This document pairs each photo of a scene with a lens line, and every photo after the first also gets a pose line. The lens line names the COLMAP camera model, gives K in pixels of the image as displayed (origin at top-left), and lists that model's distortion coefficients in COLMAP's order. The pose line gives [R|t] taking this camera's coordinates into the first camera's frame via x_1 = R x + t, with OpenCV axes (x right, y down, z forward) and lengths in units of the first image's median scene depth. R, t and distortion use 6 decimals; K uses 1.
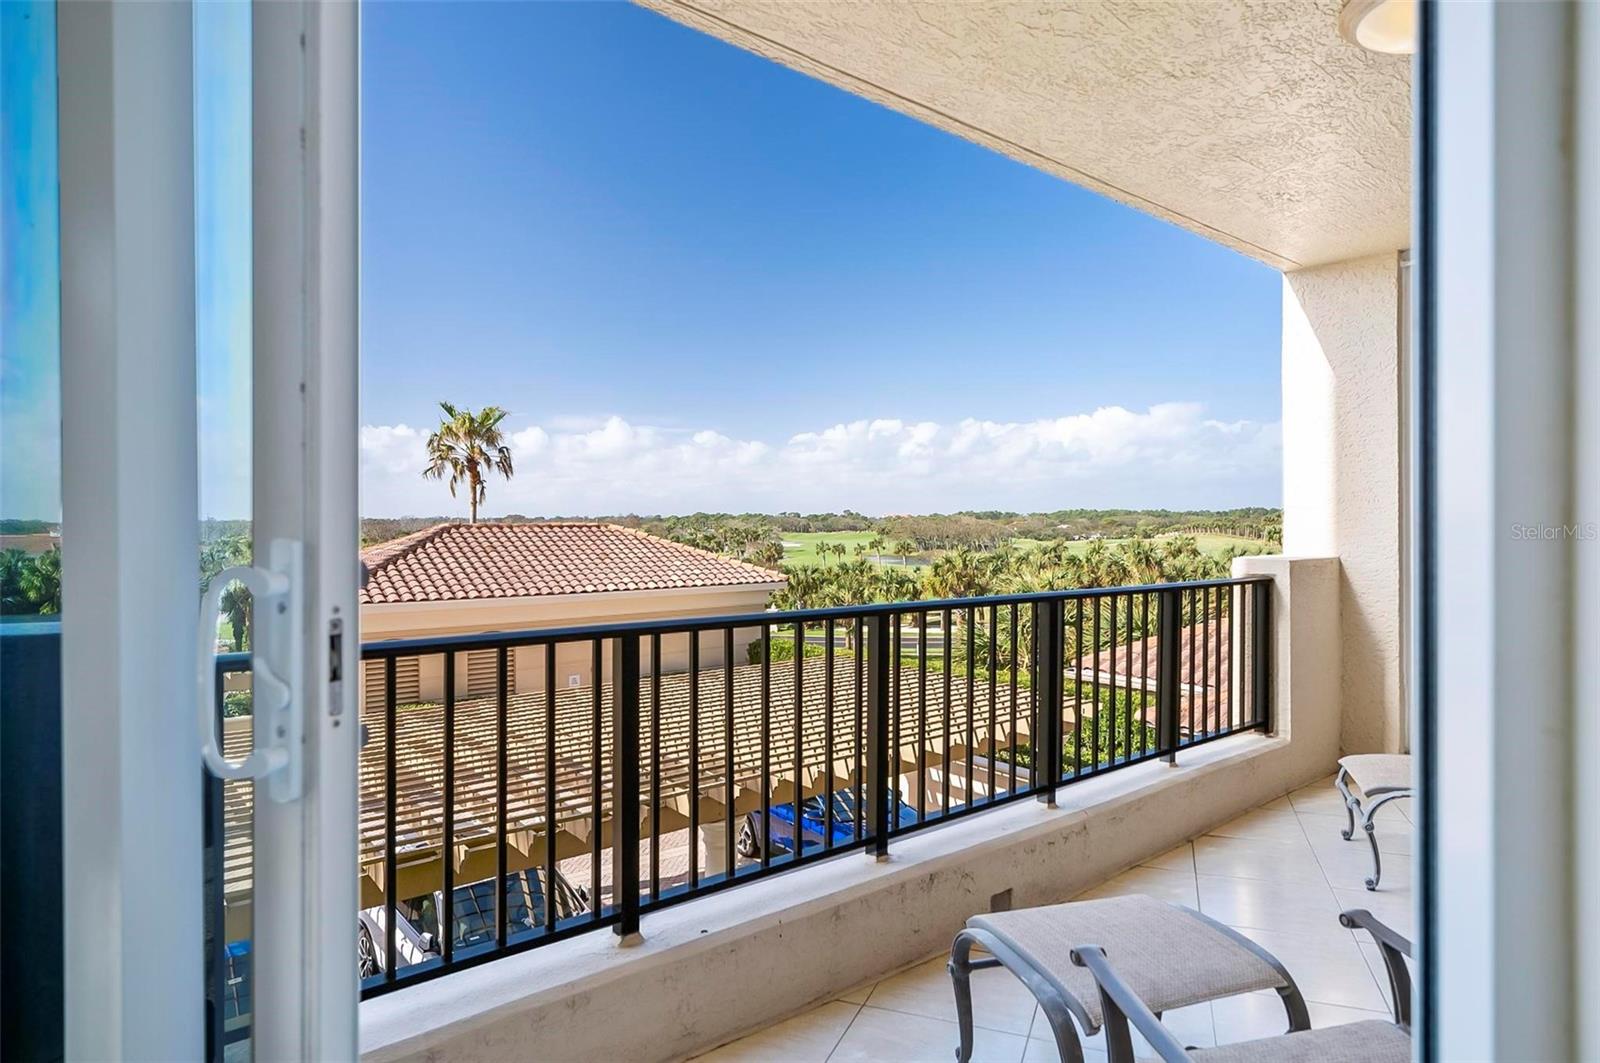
lens RADIAL K [[883.5, 0, 816.9], [0, 883.5, 538.0], [0, 0, 1]] dist [0.000633, 0.001721]
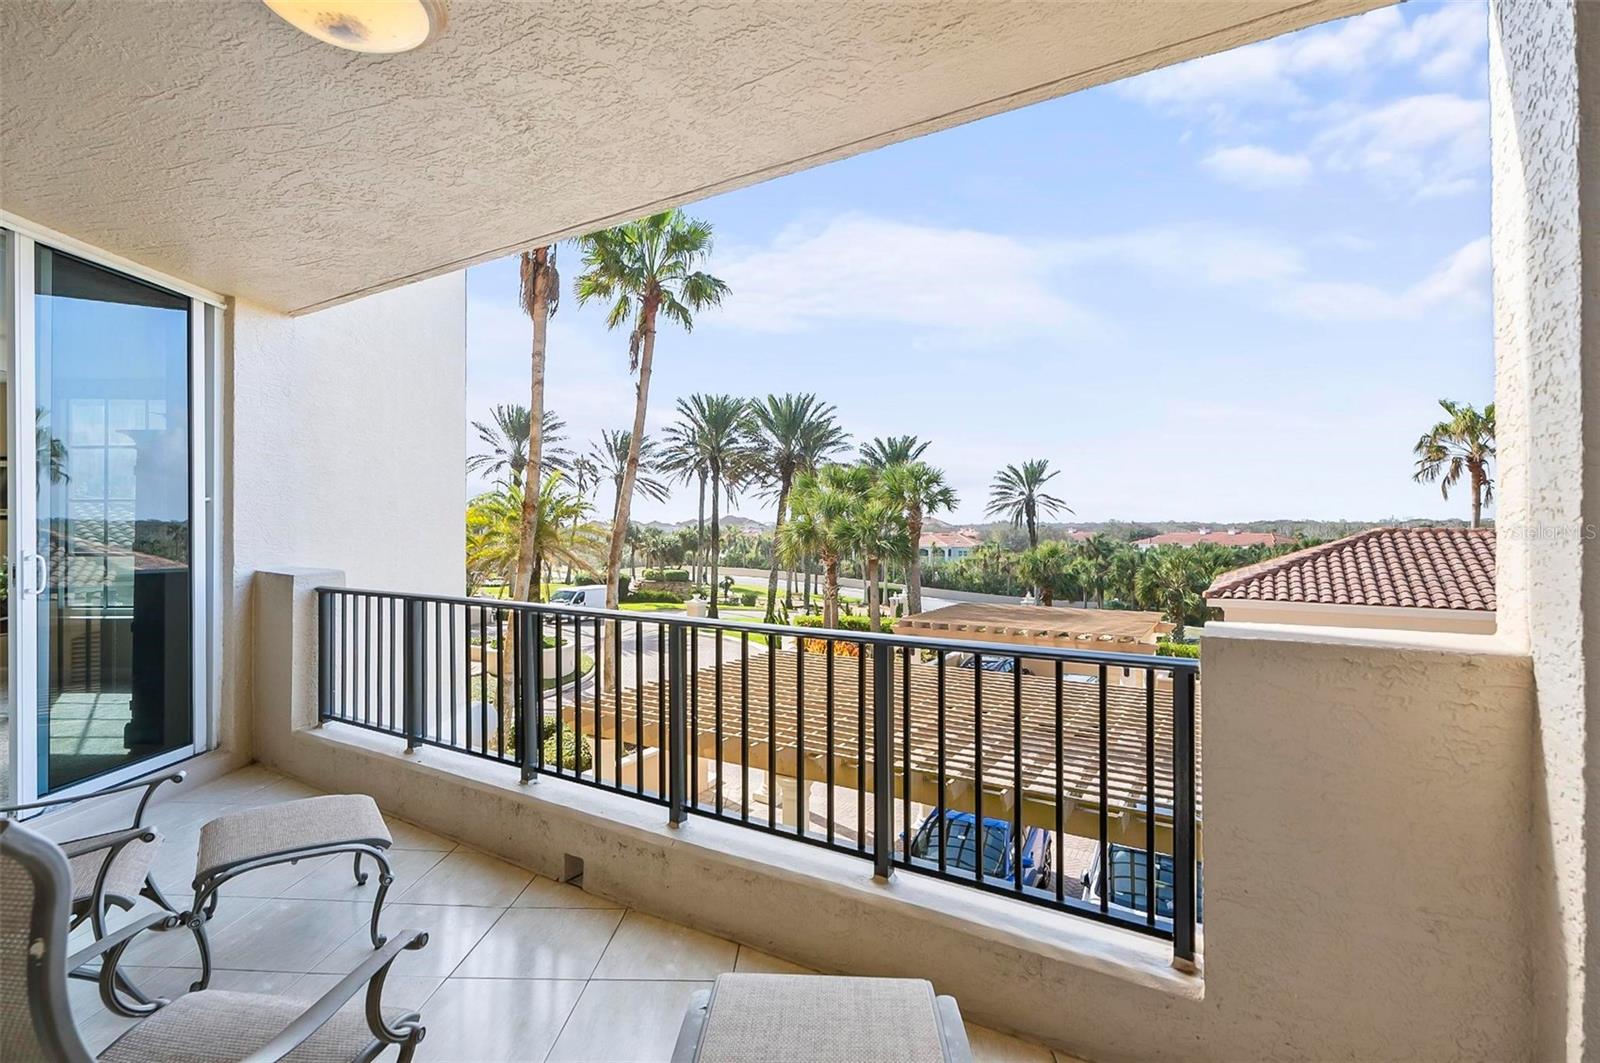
lens RADIAL K [[750.1, 0, 794.1], [0, 750.1, 518.4], [0, 0, 1]] dist [0.004591, -0.001981]
pose [[0.328871, -0.009028, -0.944332, 0.719190], [-0.015937, 0.999759, -0.015109, -0.020759], [0.944240, 0.020019, 0.328648, 0.545543]]
